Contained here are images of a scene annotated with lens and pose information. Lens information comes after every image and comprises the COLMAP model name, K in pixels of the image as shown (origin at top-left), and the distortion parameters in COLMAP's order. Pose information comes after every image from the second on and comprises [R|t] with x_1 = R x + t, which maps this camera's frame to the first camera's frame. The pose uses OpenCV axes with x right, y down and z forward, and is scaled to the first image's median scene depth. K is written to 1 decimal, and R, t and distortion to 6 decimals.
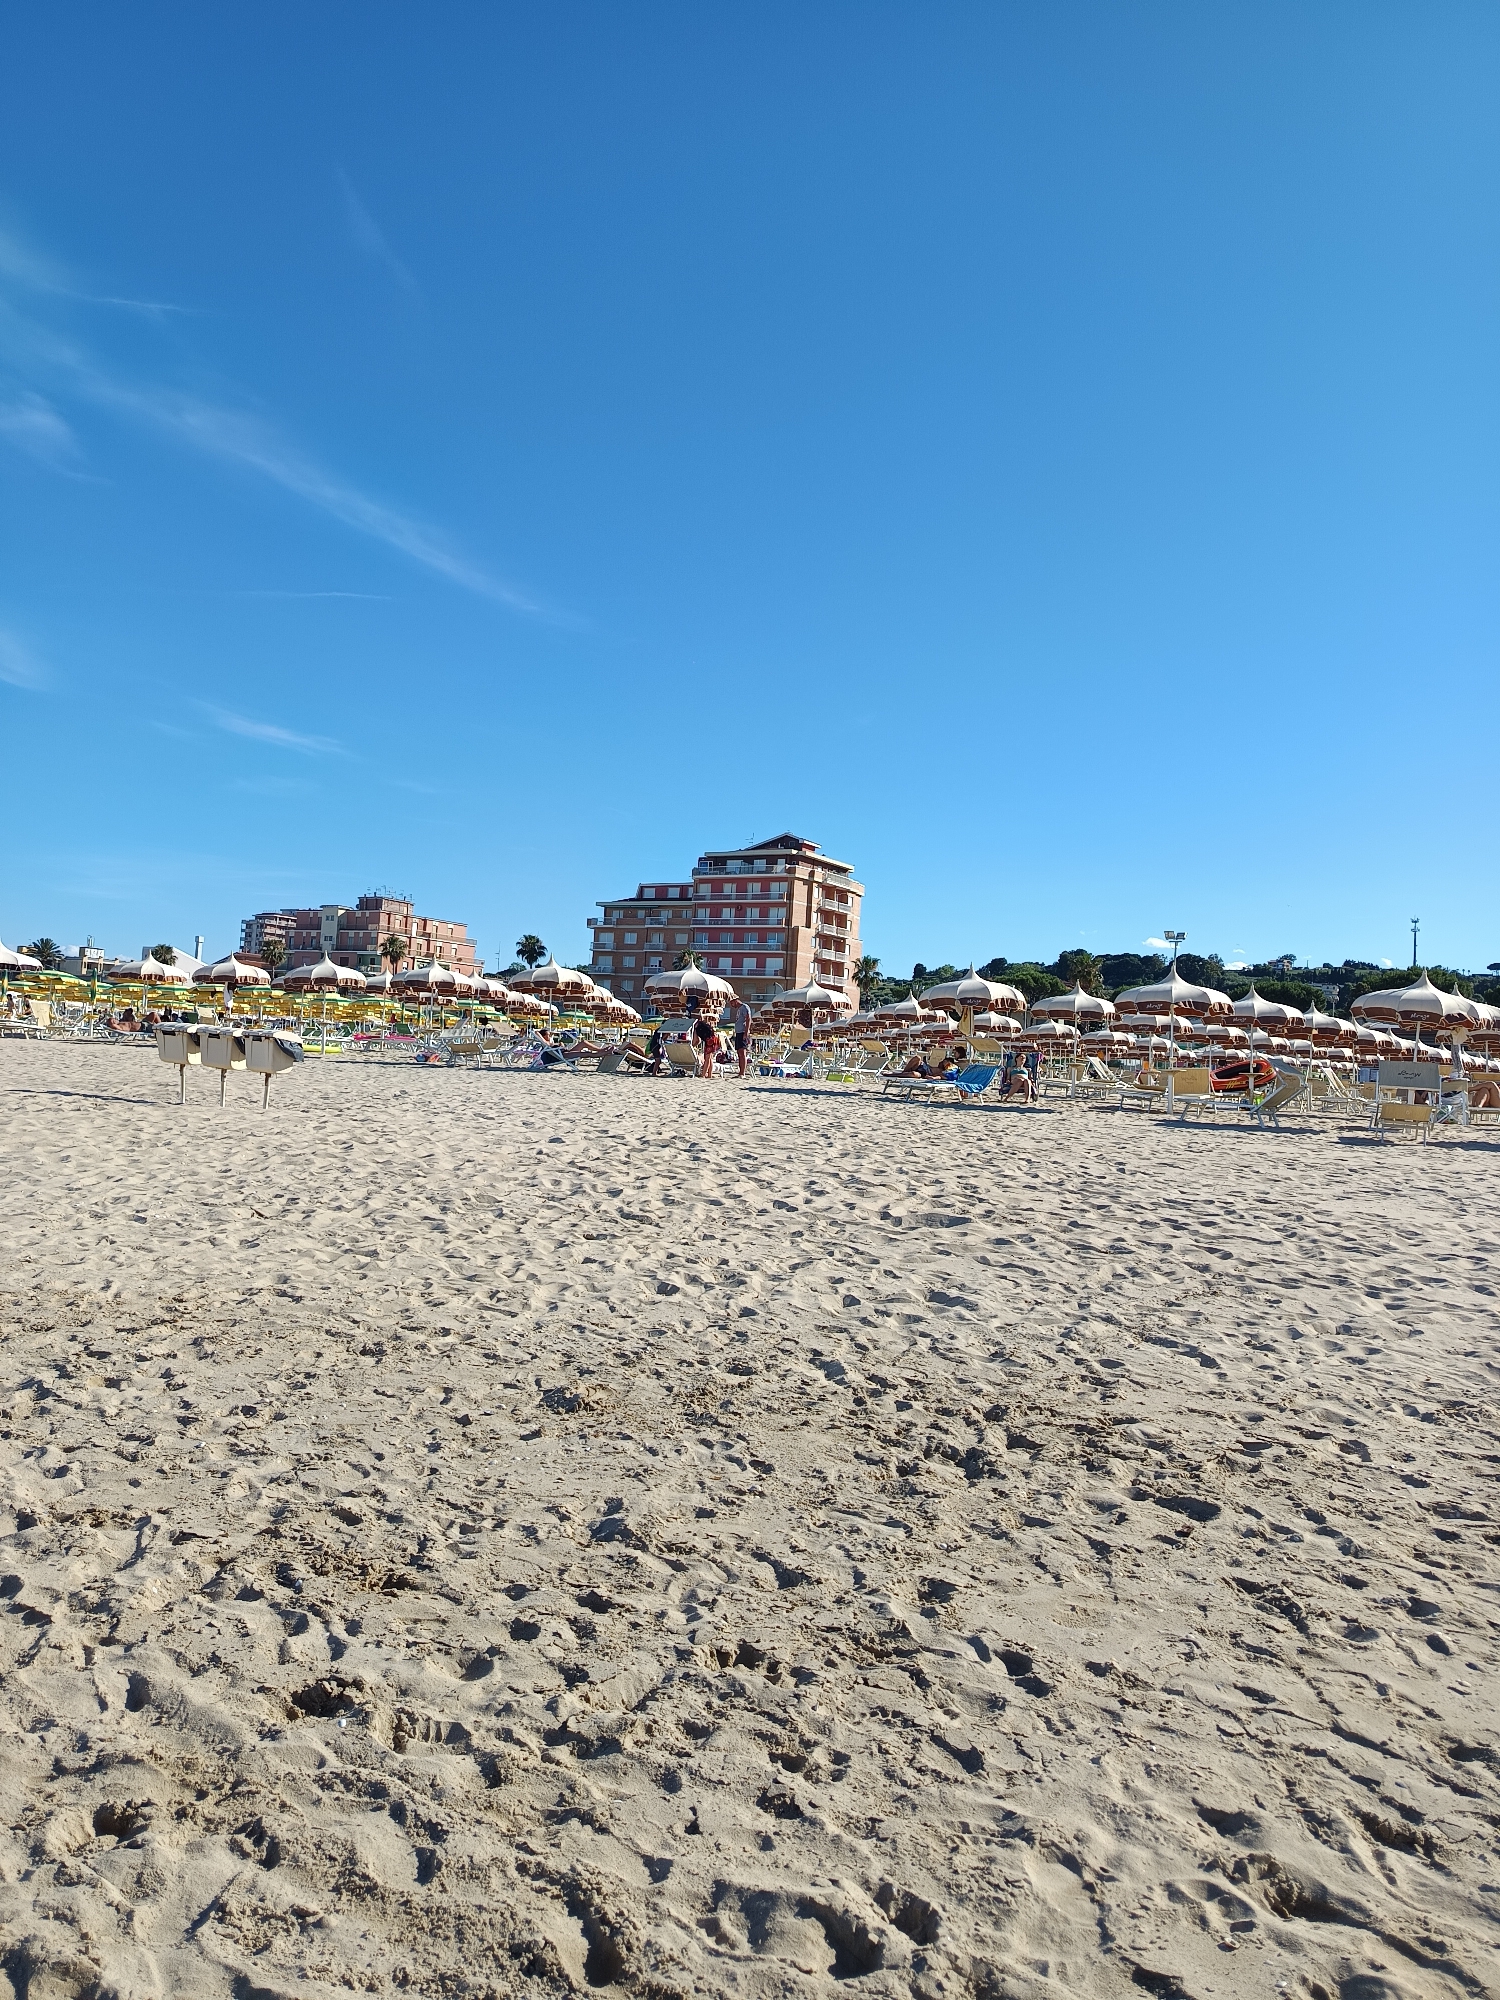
lens RADIAL K [[1396.6, 0, 750.0], [0, 1396.6, 1000.0], [0, 0, 1]] dist [0.036667, -0.041208]
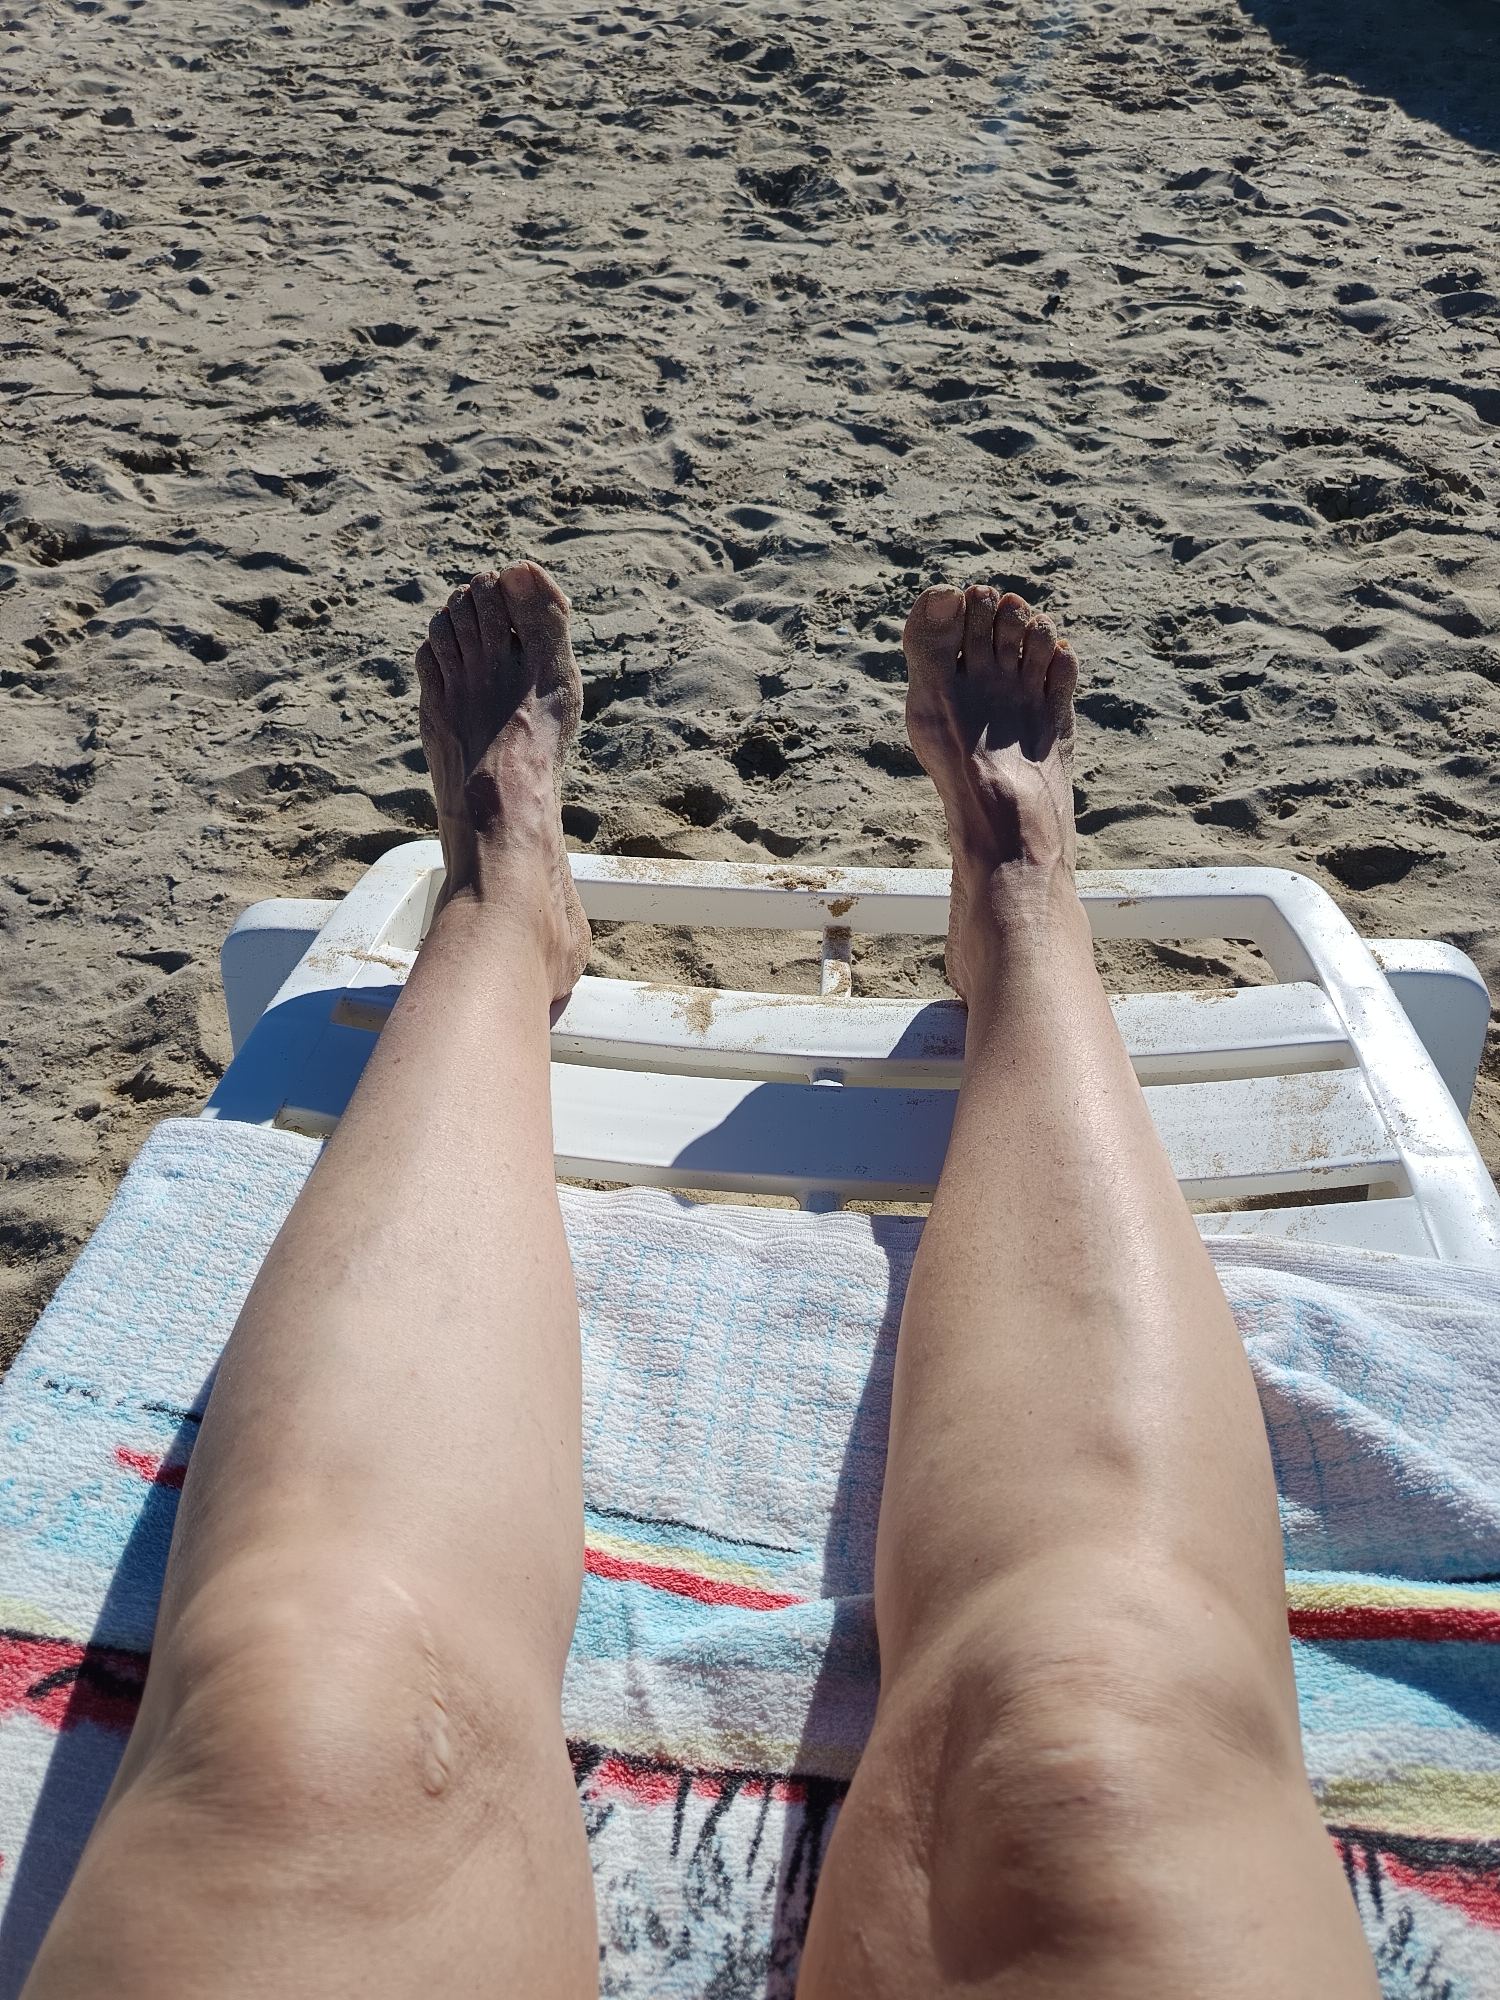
lens RADIAL K [[1412.4, 0, 750.0], [0, 1412.4, 1000.0], [0, 0, 1]] dist [-0.001967, -0.004380]
pose [[0.751729, -0.500442, 0.429489, 0.088653], [0.031500, 0.677766, 0.734602, 0.071235], [-0.658719, -0.538693, 0.525261, -0.020089]]
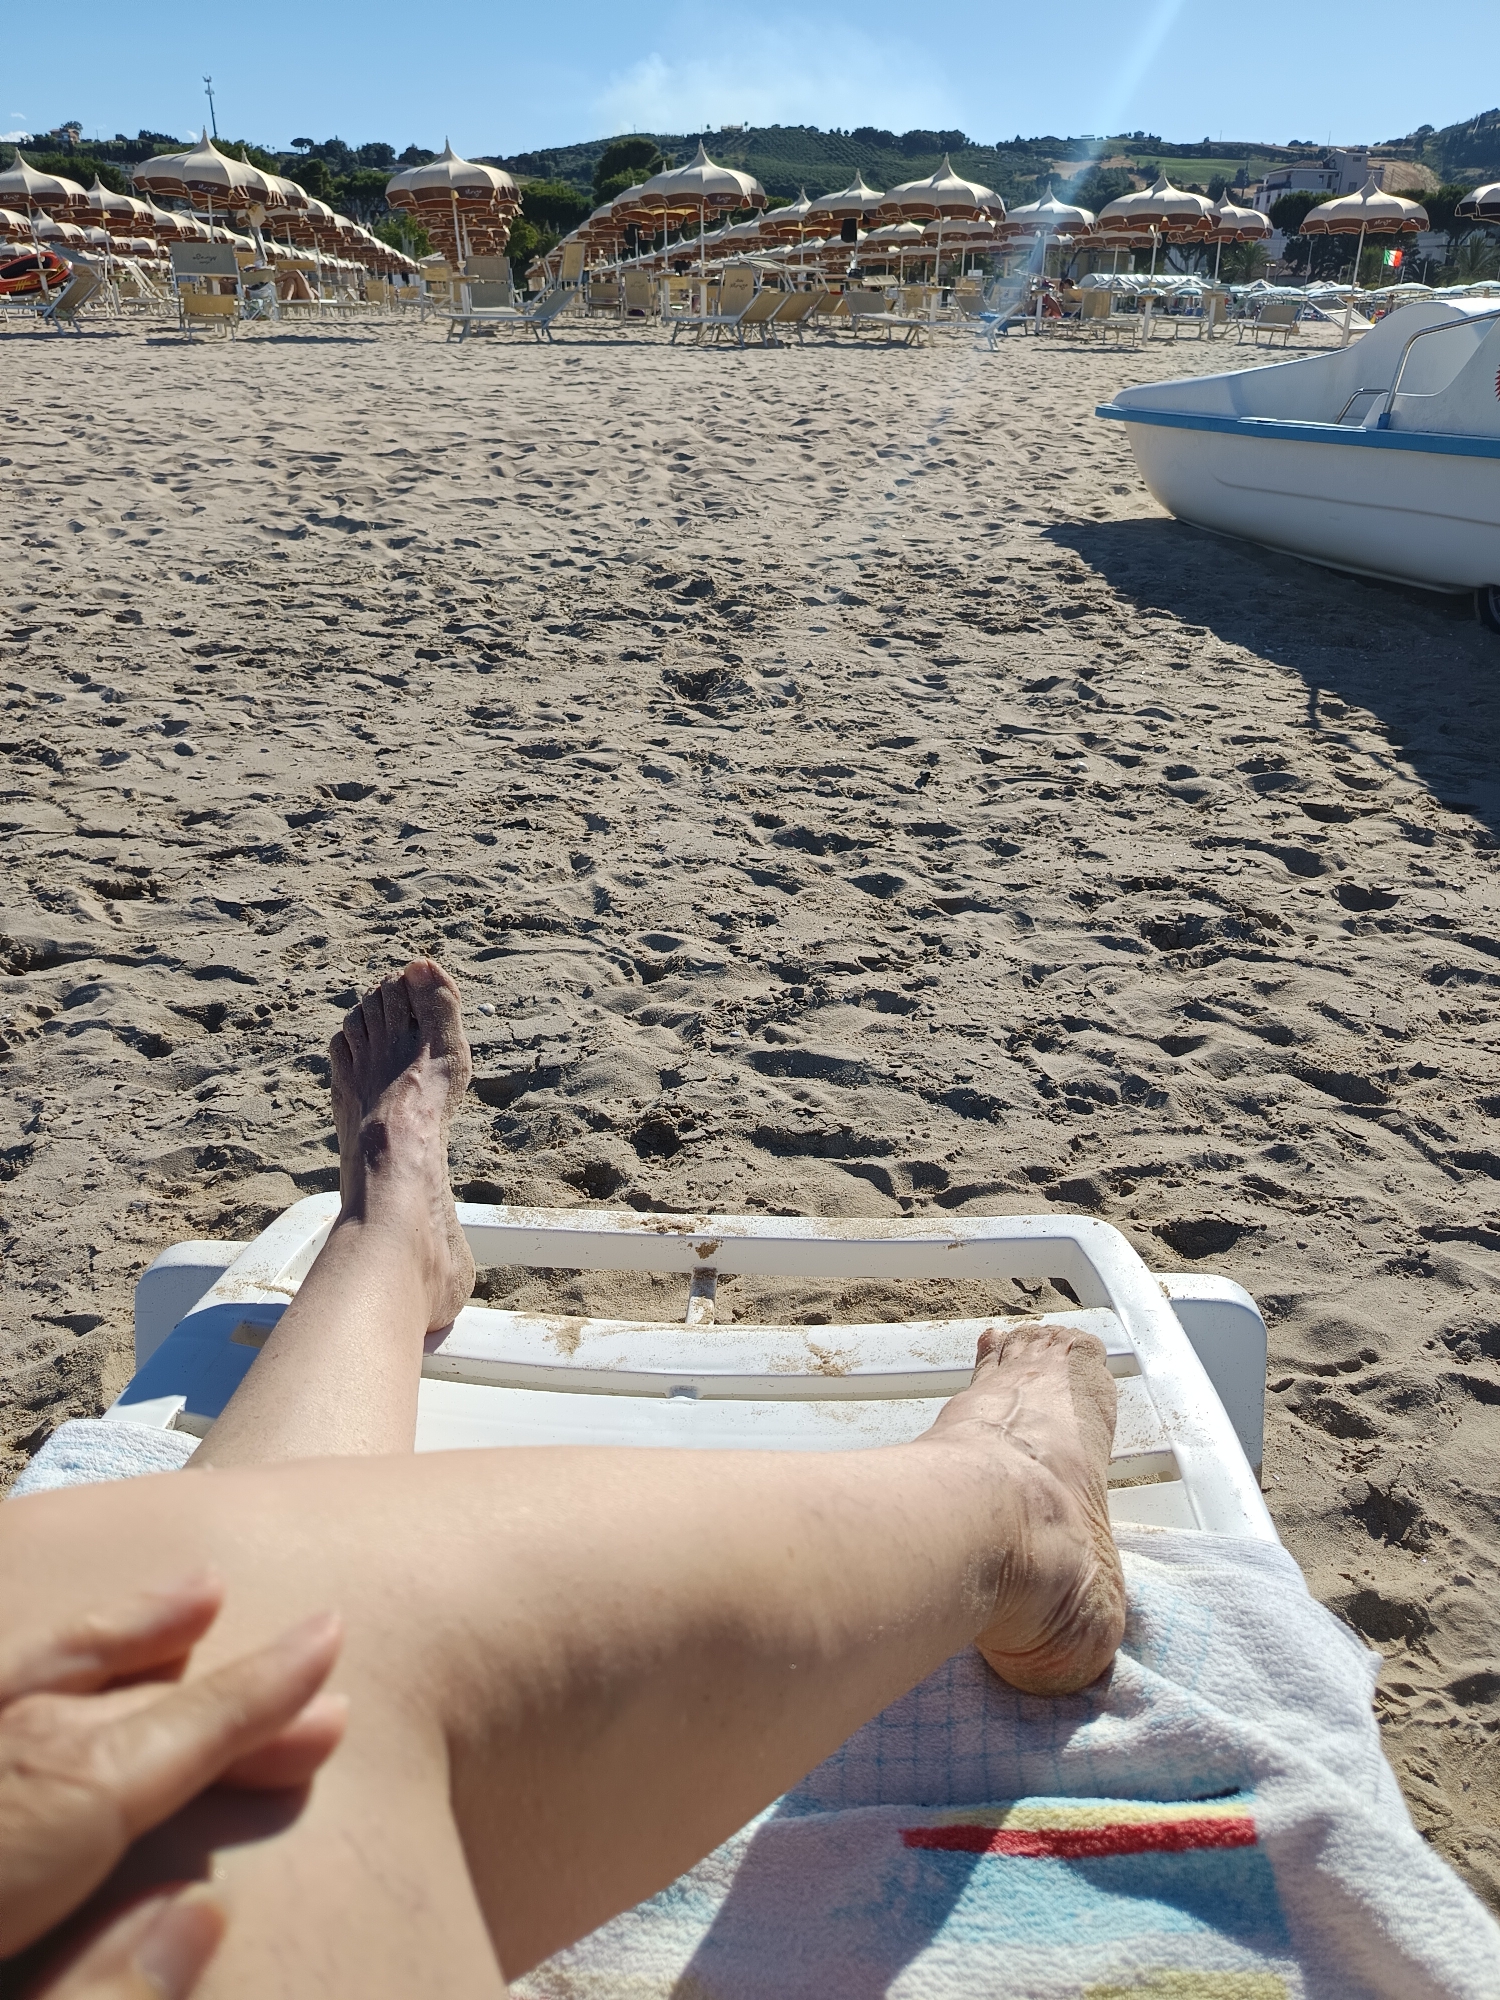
lens RADIAL K [[1396.6, 0, 750.0], [0, 1396.6, 1000.0], [0, 0, 1]] dist [0.036667, -0.041208]
pose [[0.729273, -0.342972, 0.592057, 0.073627], [0.000416, 0.865520, 0.500874, 0.060166], [-0.684223, -0.365028, 0.631343, -0.058474]]
